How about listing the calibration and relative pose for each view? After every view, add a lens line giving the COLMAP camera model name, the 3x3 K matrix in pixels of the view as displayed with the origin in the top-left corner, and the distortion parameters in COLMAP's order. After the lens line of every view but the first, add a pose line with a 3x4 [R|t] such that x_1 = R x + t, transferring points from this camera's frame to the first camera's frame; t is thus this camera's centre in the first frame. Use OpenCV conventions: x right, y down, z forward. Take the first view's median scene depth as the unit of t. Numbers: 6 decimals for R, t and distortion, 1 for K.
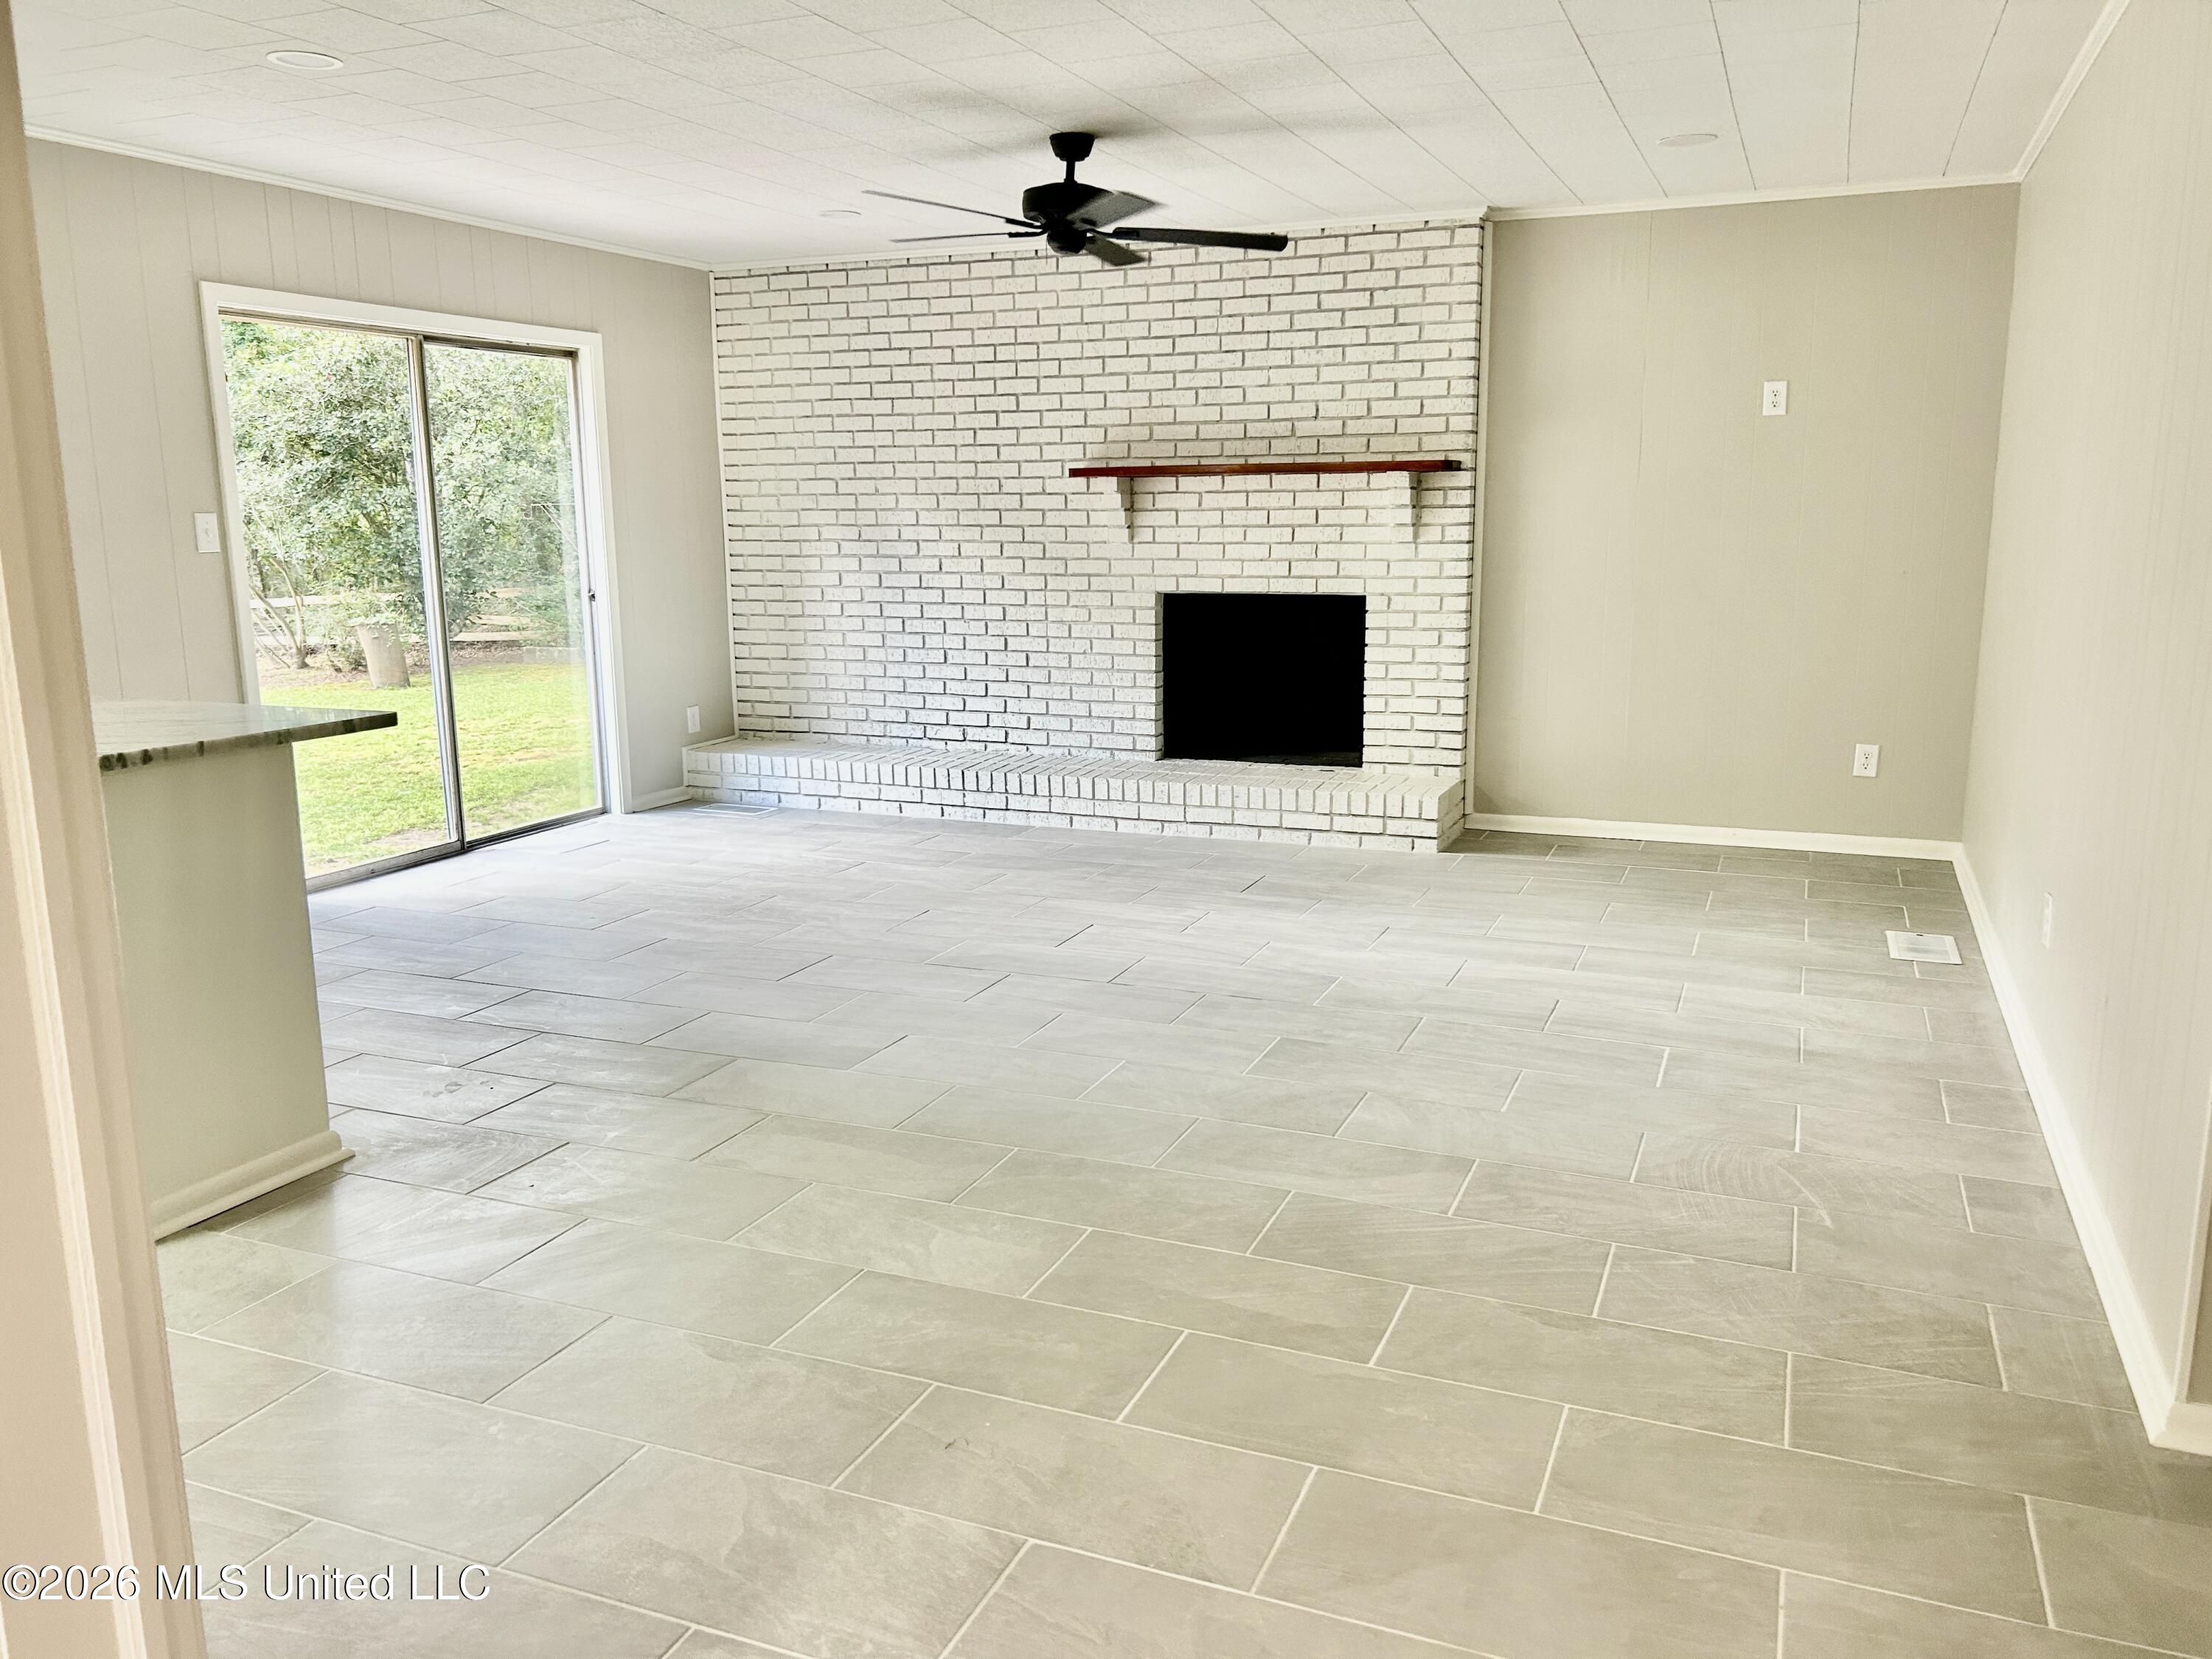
lens RADIAL K [[1672.2, 0, 1106.4], [0, 1672.2, 828.1], [0, 0, 1]] dist [0.060827, -0.077883]
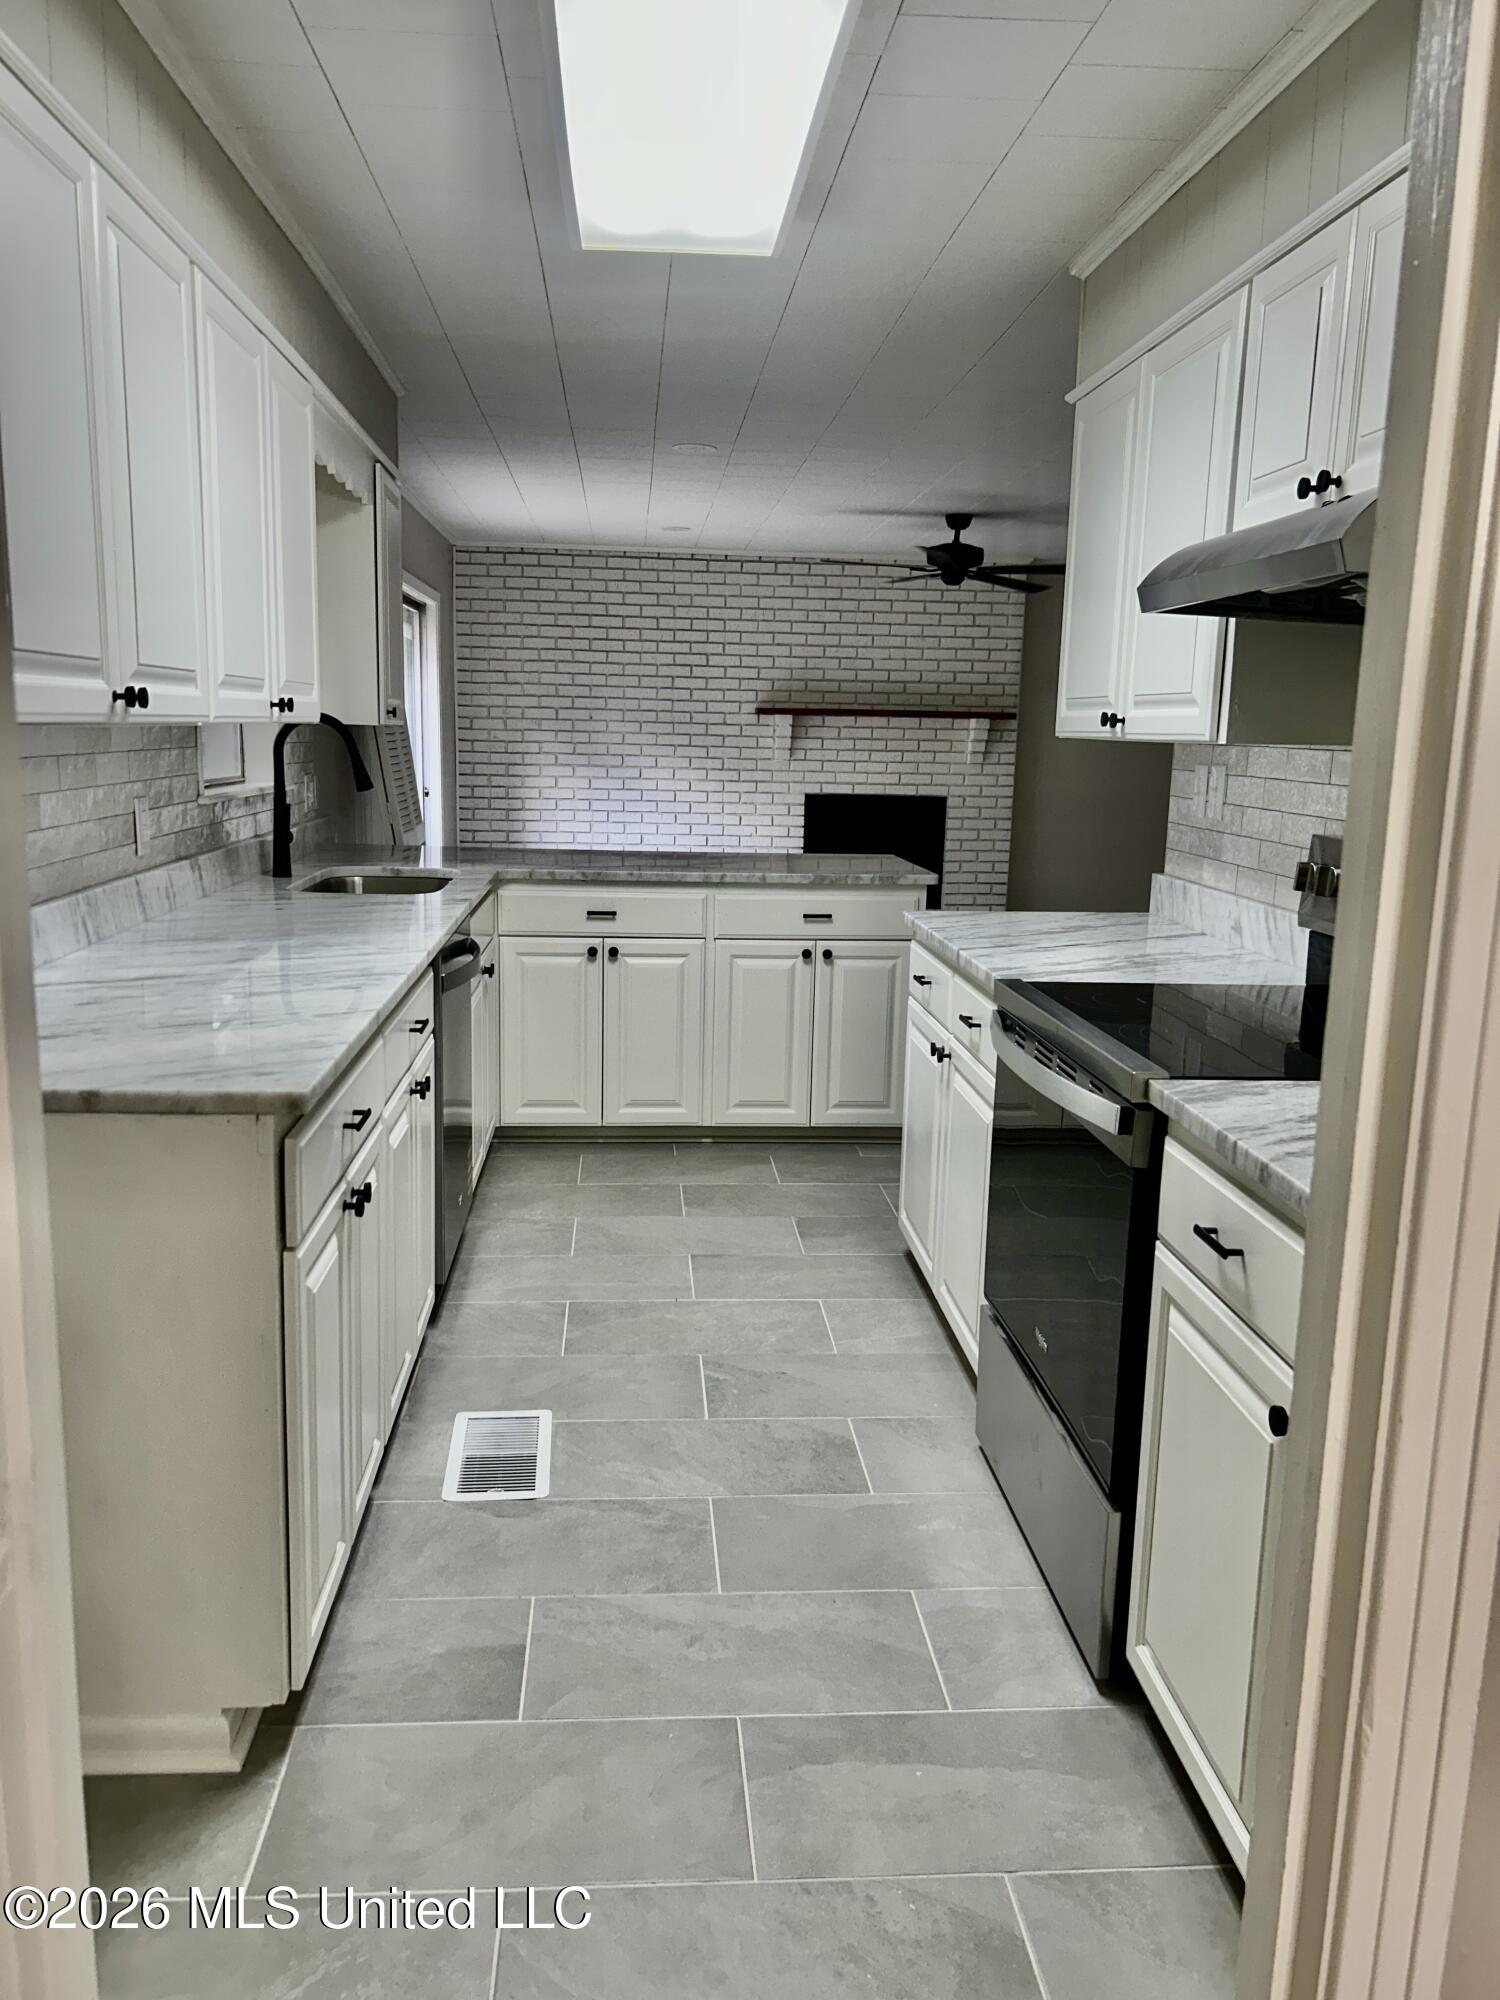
lens RADIAL K [[1511.9, 0, 689.5], [0, 1511.9, 1059.1], [0, 0, 1]] dist [0.060827, -0.077883]
pose [[0.902026, -0.064586, 0.426824, -0.662465], [0.051928, 0.997799, 0.041243, 0.033576], [-0.428548, -0.015038, 0.903394, -0.175677]]
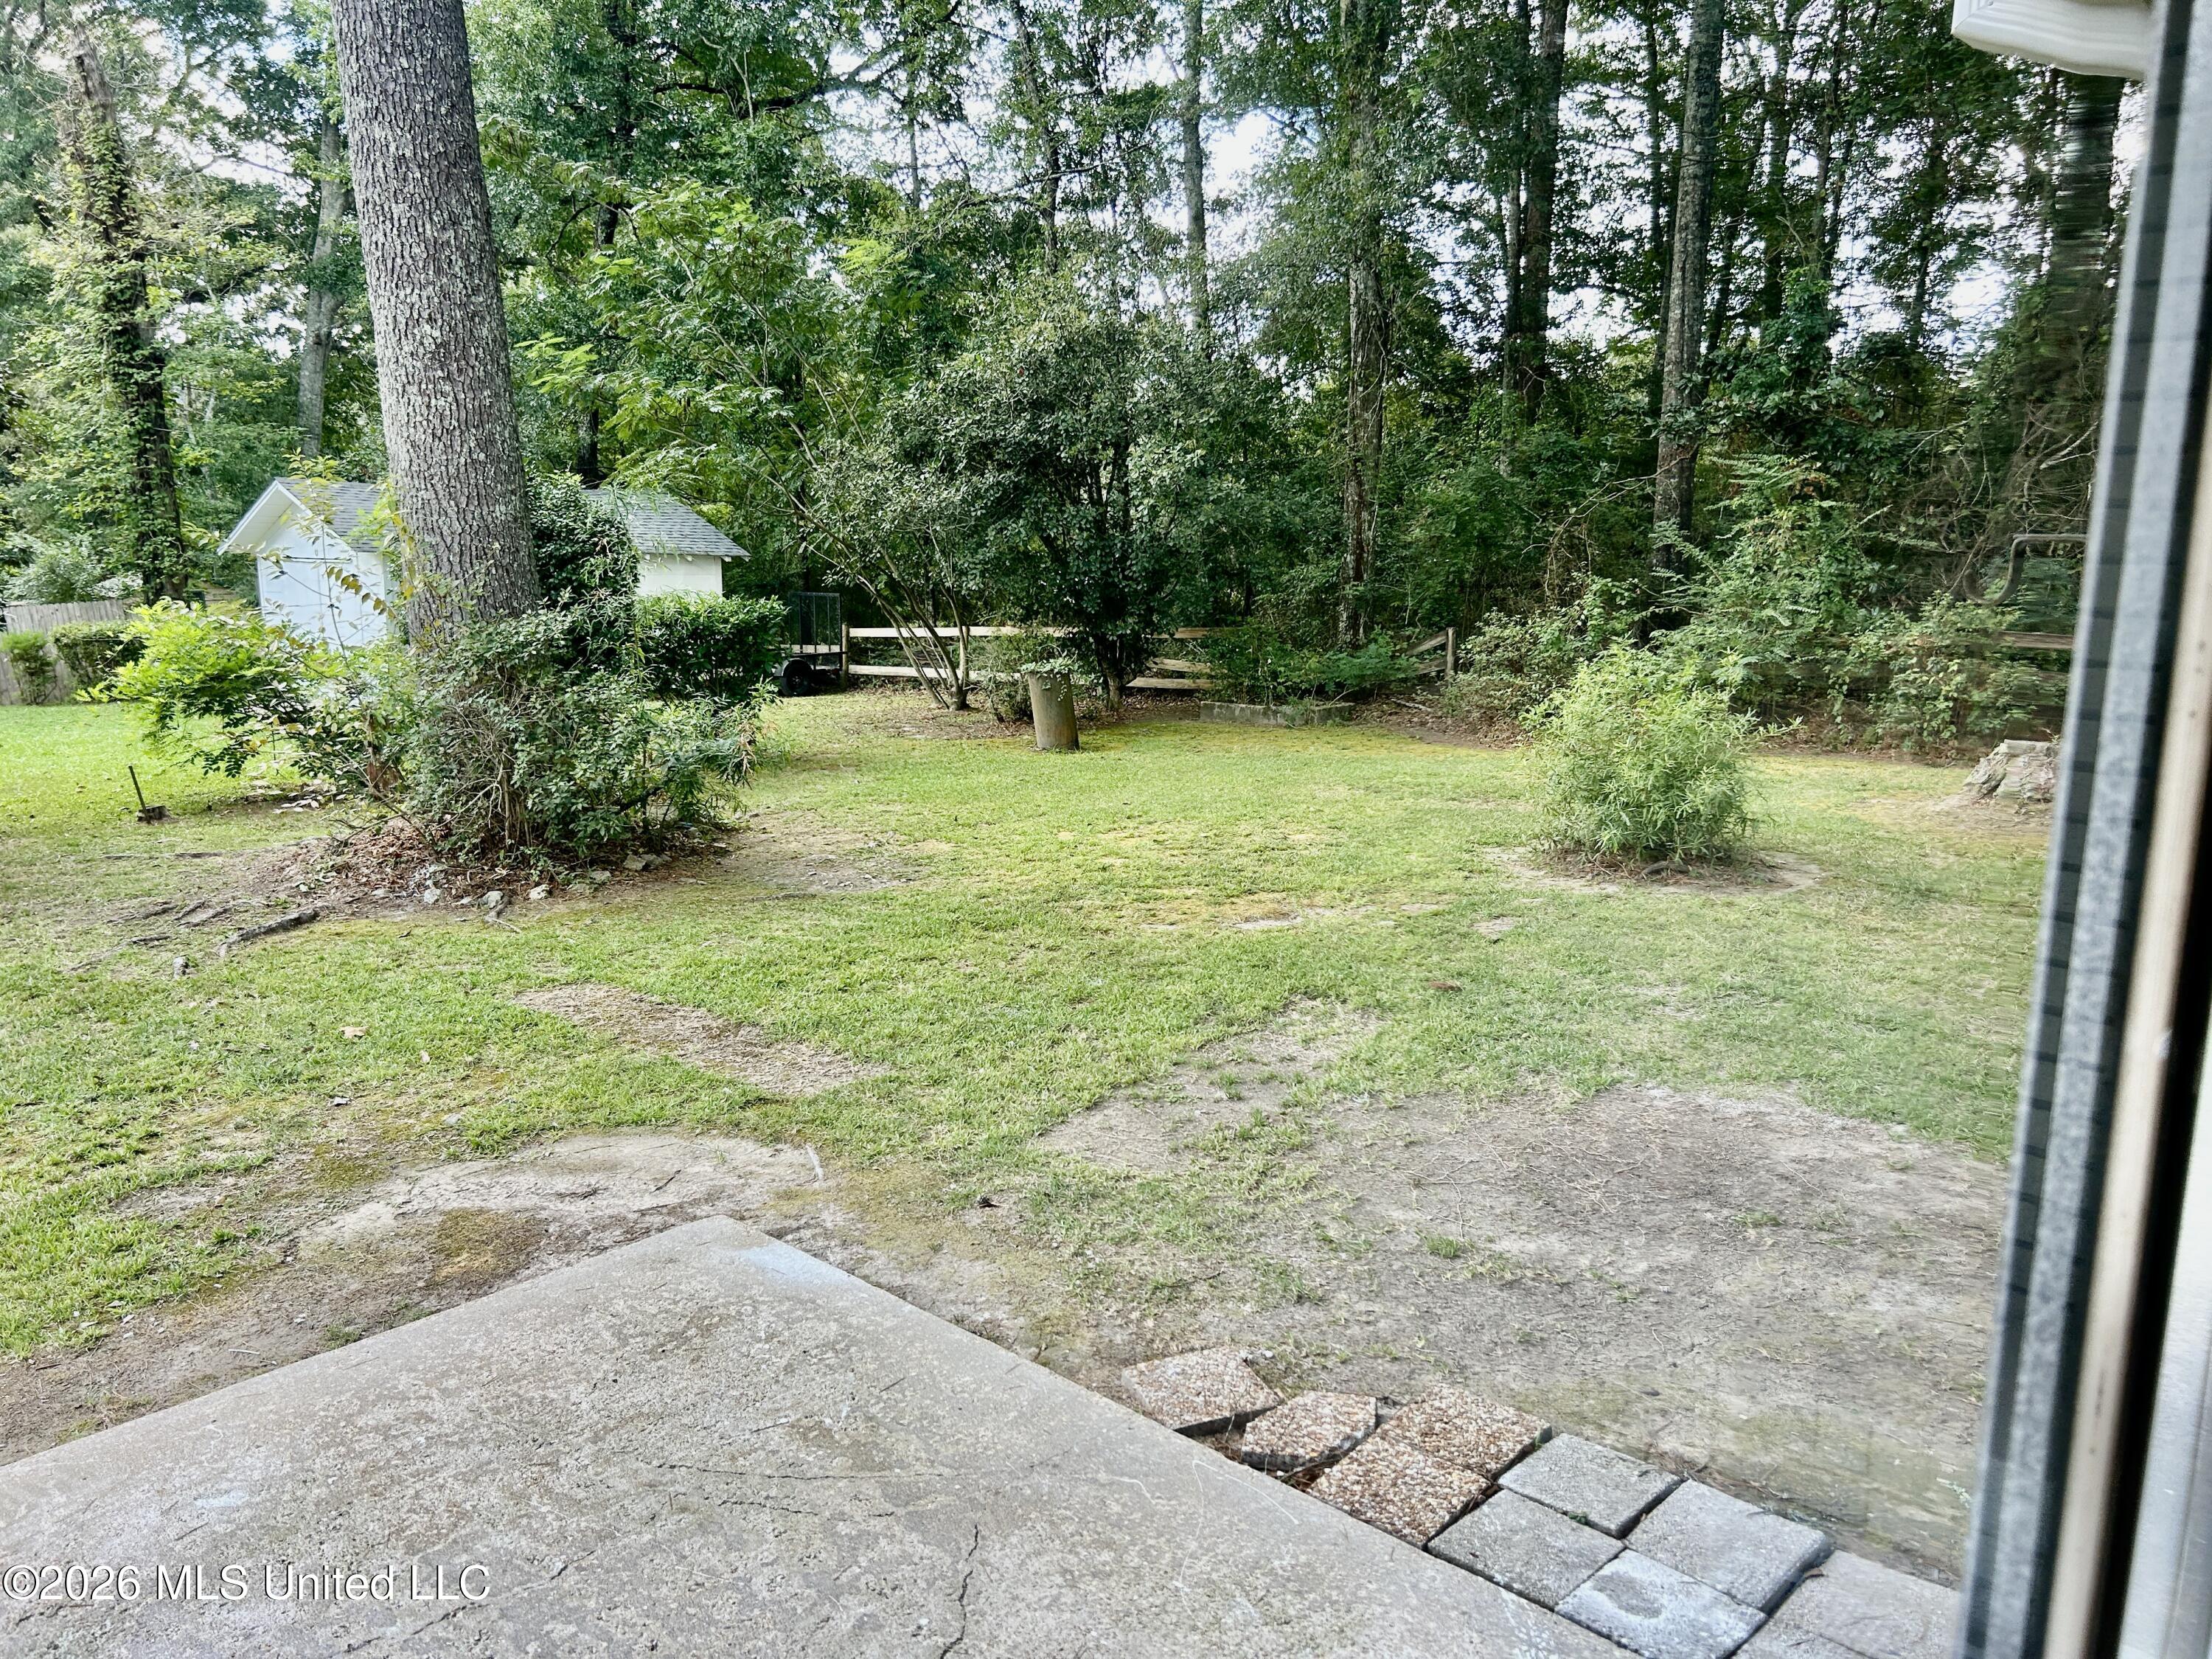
lens RADIAL K [[1672.2, 0, 1127.1], [0, 1672.2, 828.0], [0, 0, 1]] dist [0.060827, -0.077883]
pose [[0.939914, 0.081187, -0.331617, -0.384445], [-0.086178, 0.996280, -0.000346, -0.151501], [0.330355, 0.028903, 0.943414, 0.791196]]
